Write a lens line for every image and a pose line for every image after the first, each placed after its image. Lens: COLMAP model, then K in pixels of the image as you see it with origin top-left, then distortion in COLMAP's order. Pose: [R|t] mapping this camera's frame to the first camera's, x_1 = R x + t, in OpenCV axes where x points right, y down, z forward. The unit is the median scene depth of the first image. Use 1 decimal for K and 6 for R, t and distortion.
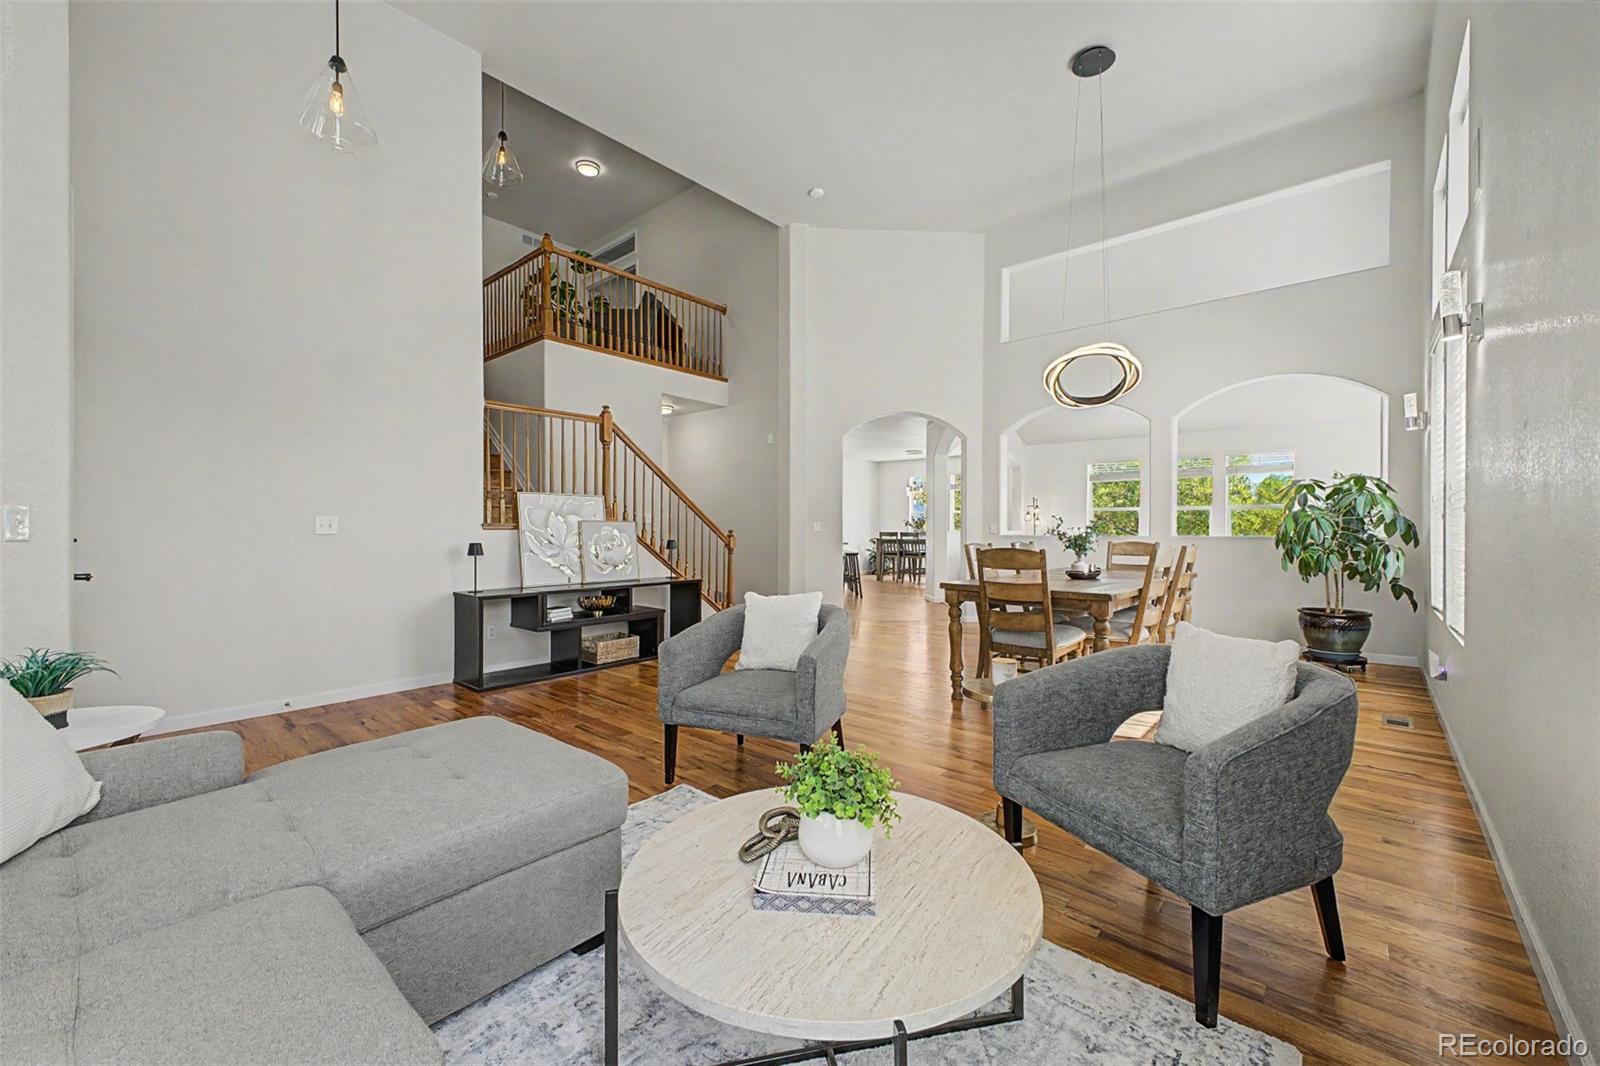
lens RADIAL K [[658.8, 0, 810.5], [0, 658.8, 535.2], [0, 0, 1]] dist [0.013841, -0.000048]
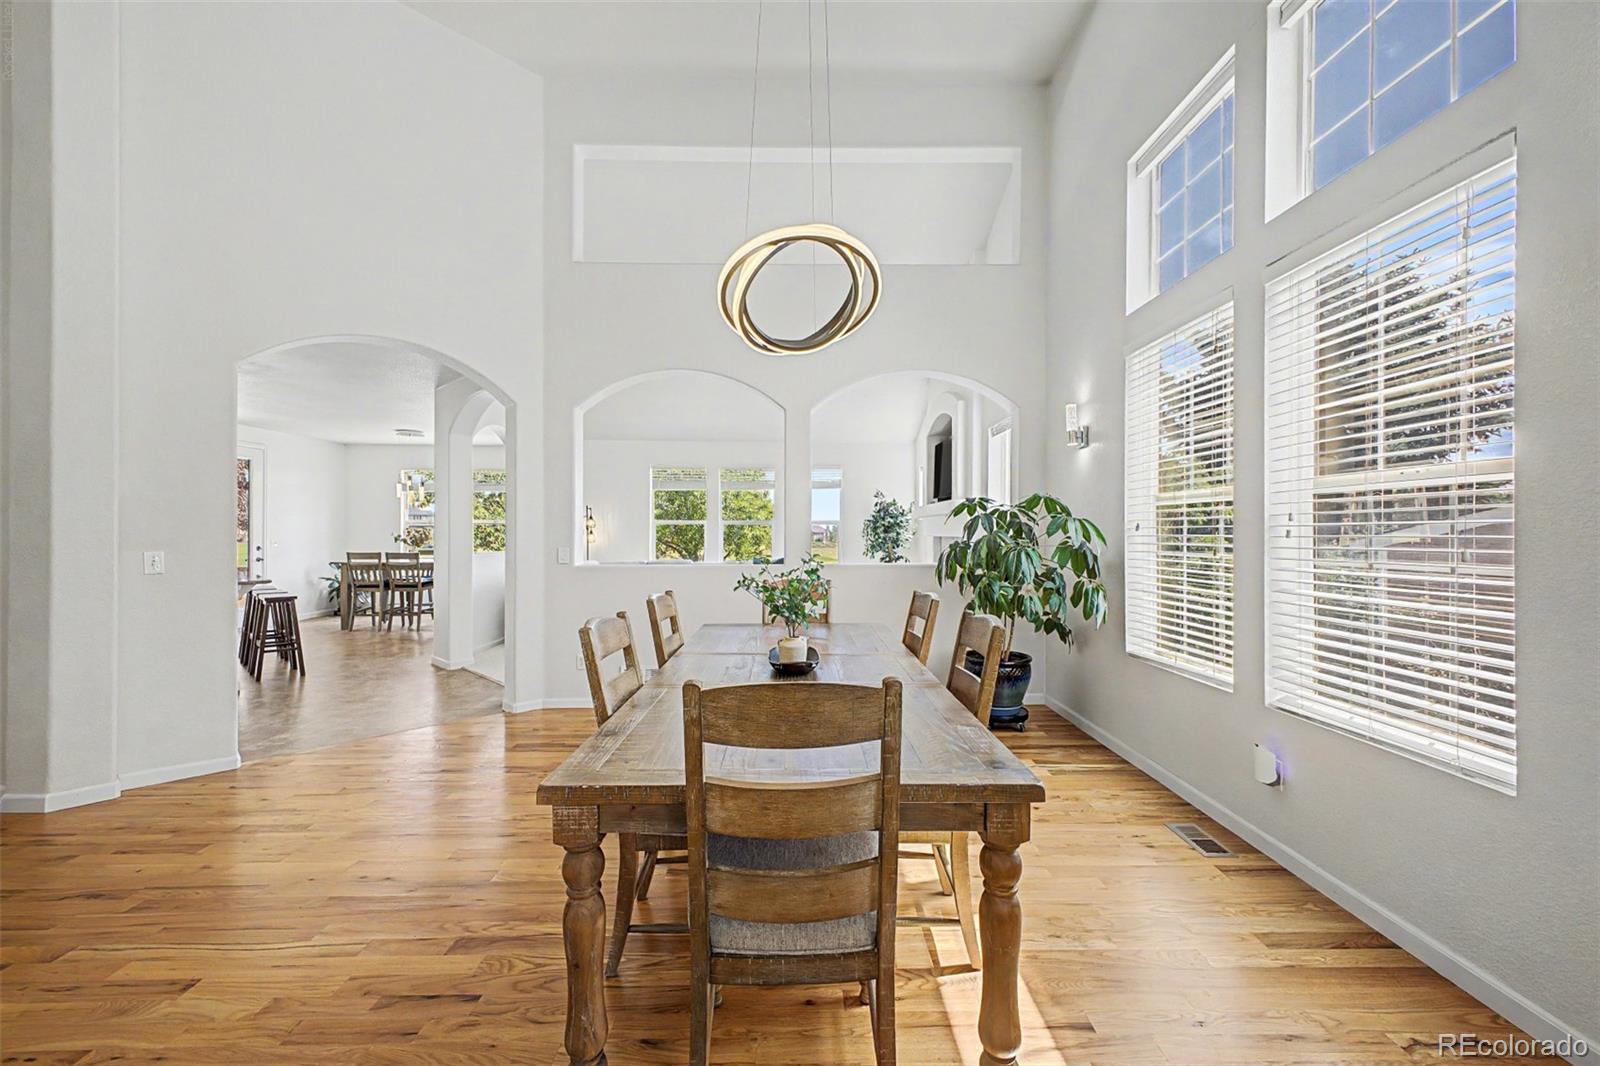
lens RADIAL K [[658.8, 0, 810.5], [0, 658.8, 535.2], [0, 0, 1]] dist [0.013841, -0.000048]
pose [[0.761289, -0.000079, 0.648412, 0.031236], [0.006294, 0.999954, -0.007267, -0.014333], [-0.648382, 0.009614, 0.761255, 0.226767]]
